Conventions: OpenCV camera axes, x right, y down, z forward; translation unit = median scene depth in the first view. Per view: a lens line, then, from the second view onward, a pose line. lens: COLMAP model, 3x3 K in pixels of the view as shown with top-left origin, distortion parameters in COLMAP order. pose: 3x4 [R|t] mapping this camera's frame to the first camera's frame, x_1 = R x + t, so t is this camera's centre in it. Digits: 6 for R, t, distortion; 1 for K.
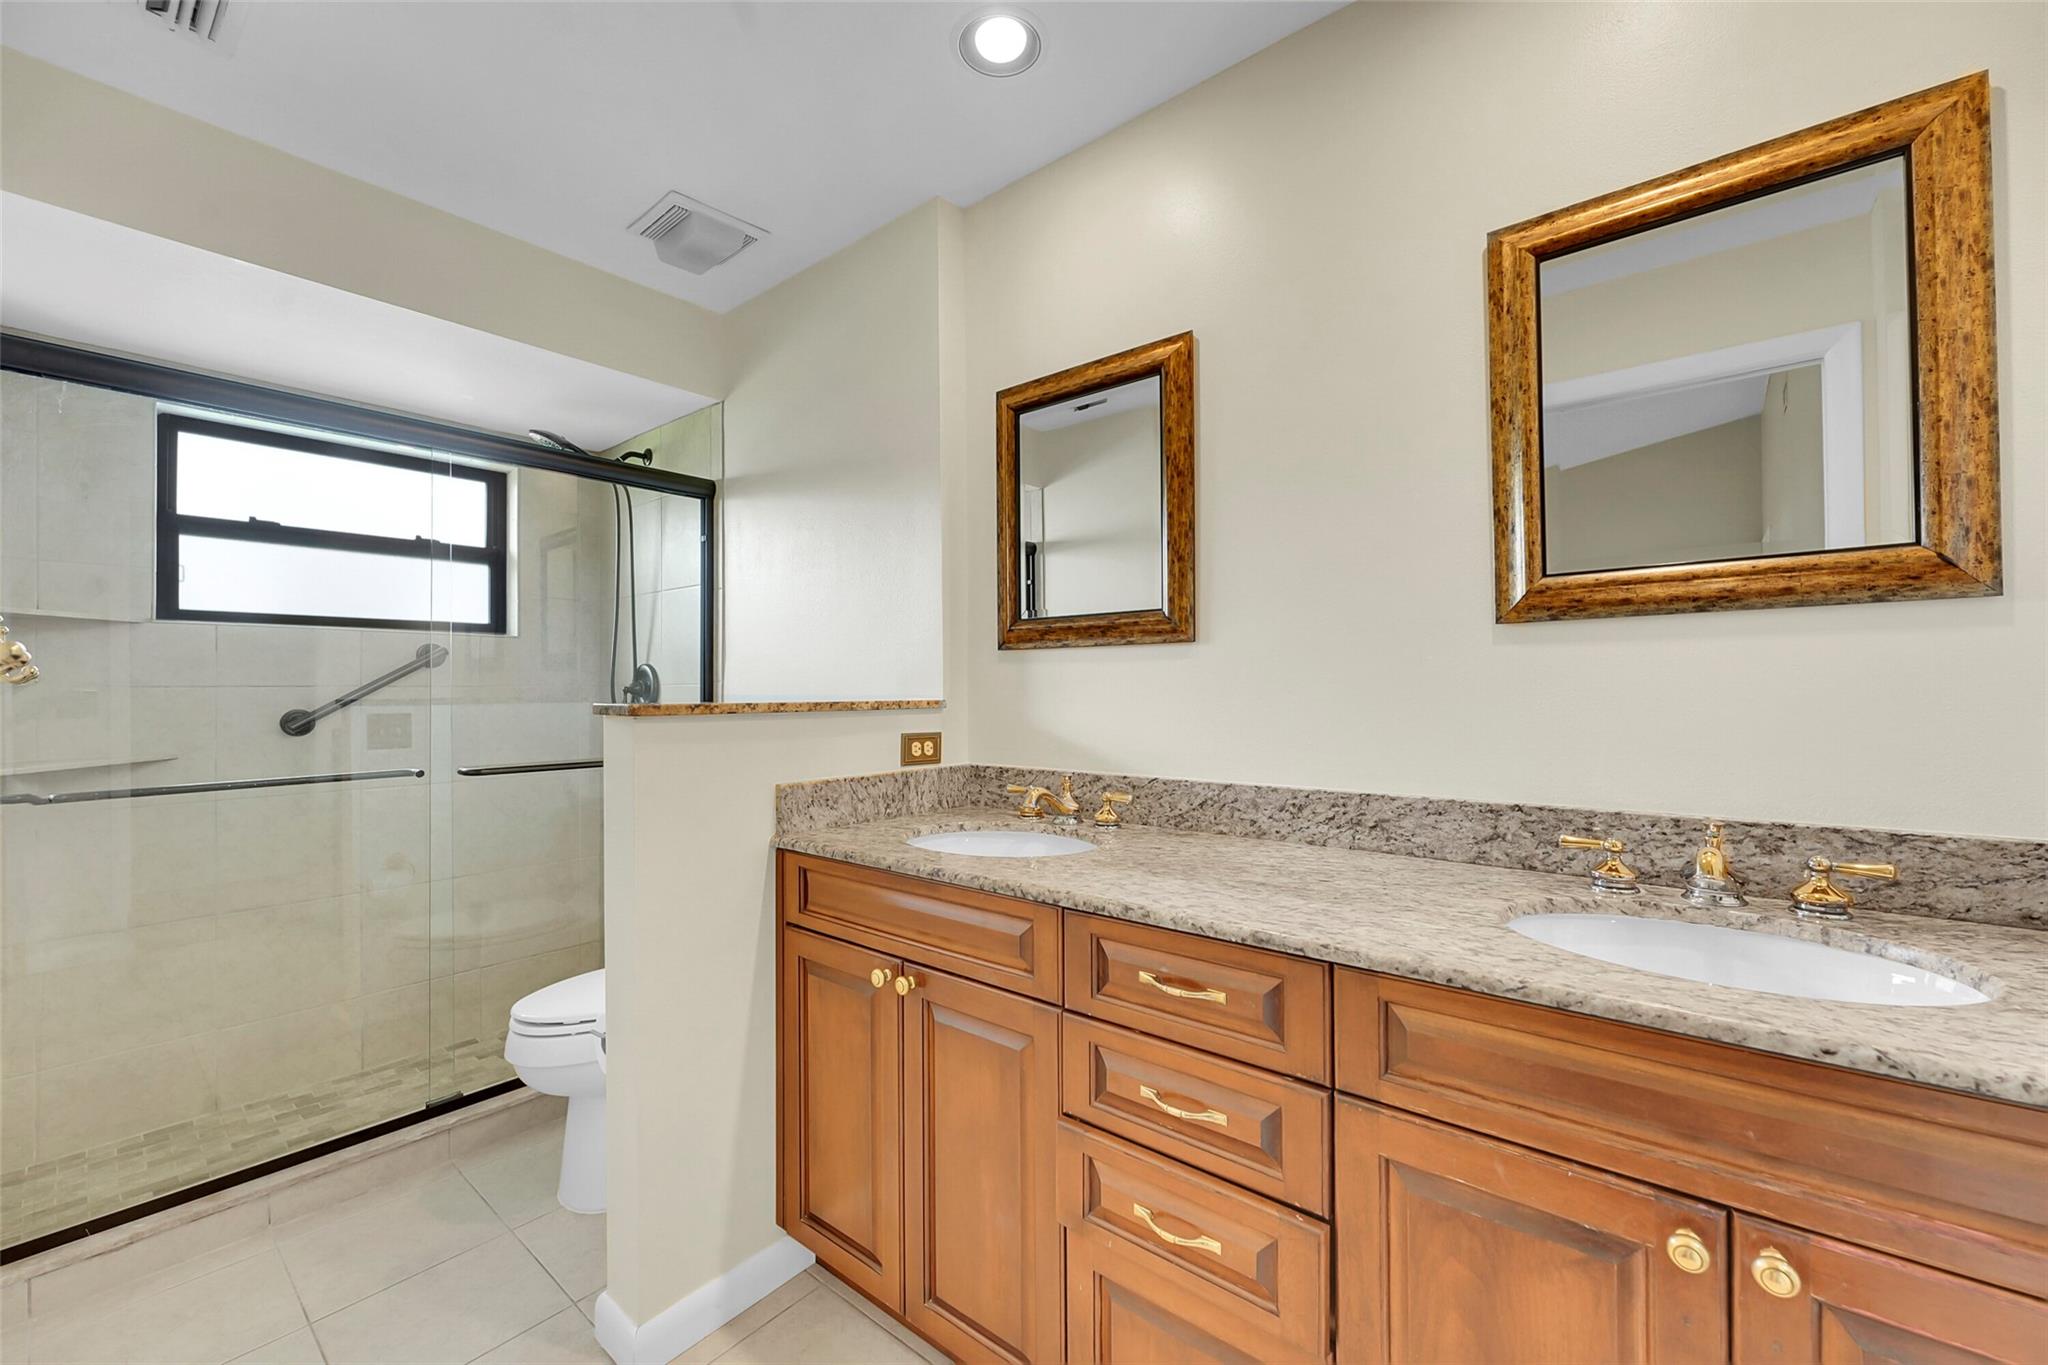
lens RADIAL K [[811.2, 0, 1025.4], [0, 811.2, 681.1], [0, 0, 1]] dist [-0.002374, -0.000286]
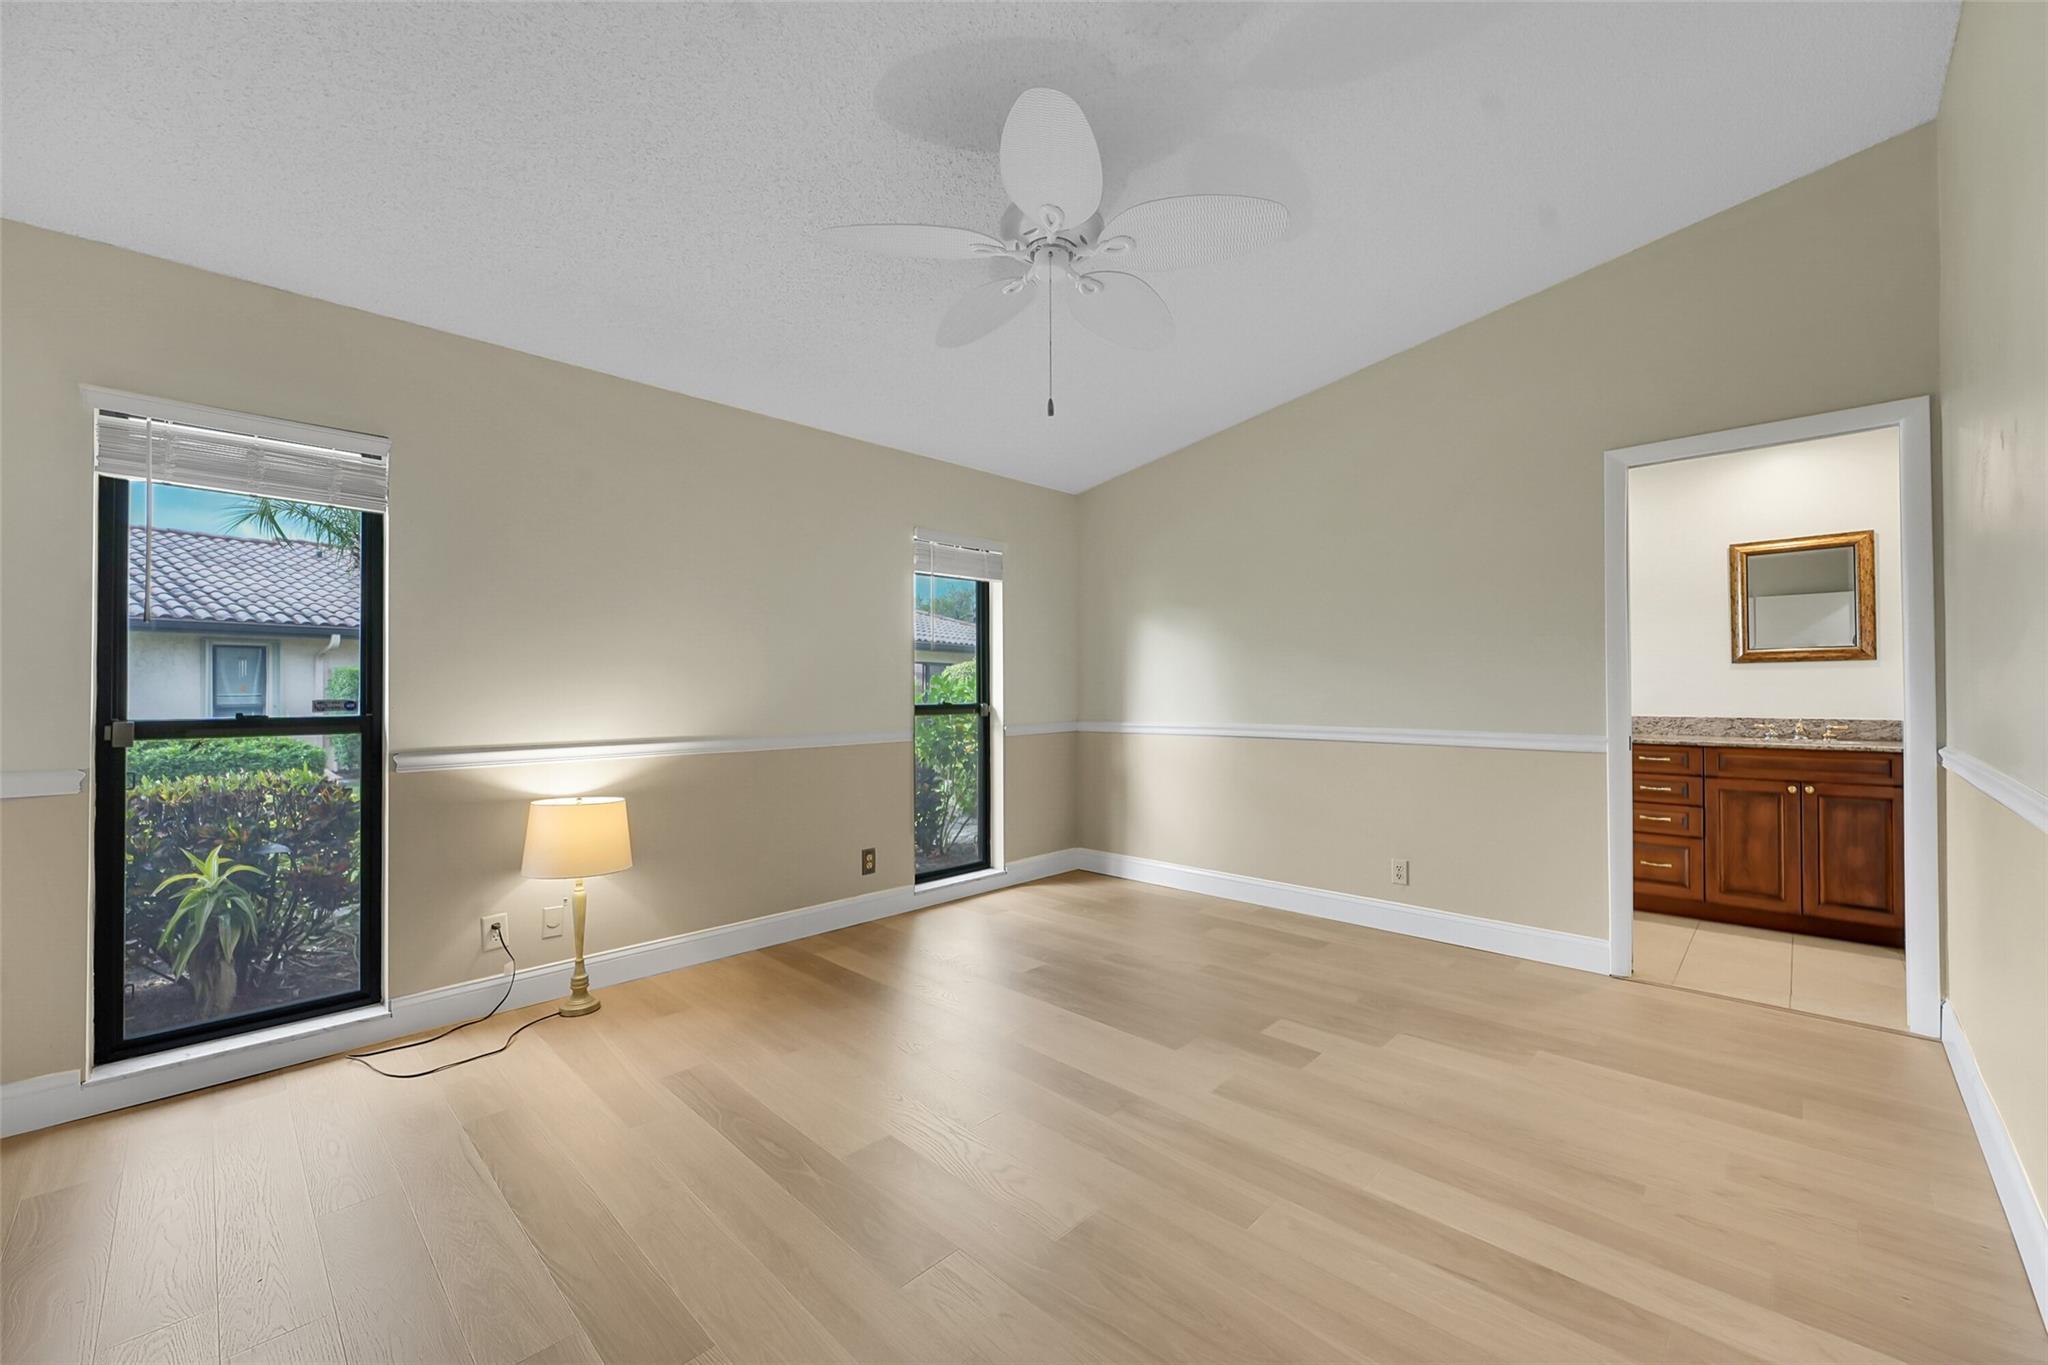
lens RADIAL K [[811.2, 0, 1021.3], [0, 811.2, 680.6], [0, 0, 1]] dist [-0.002374, -0.000286]
pose [[0.996383, -0.000378, -0.084970, -2.490840], [0.000631, 0.999995, 0.002948, -0.015405], [0.084968, -0.002991, 0.996379, -3.117001]]
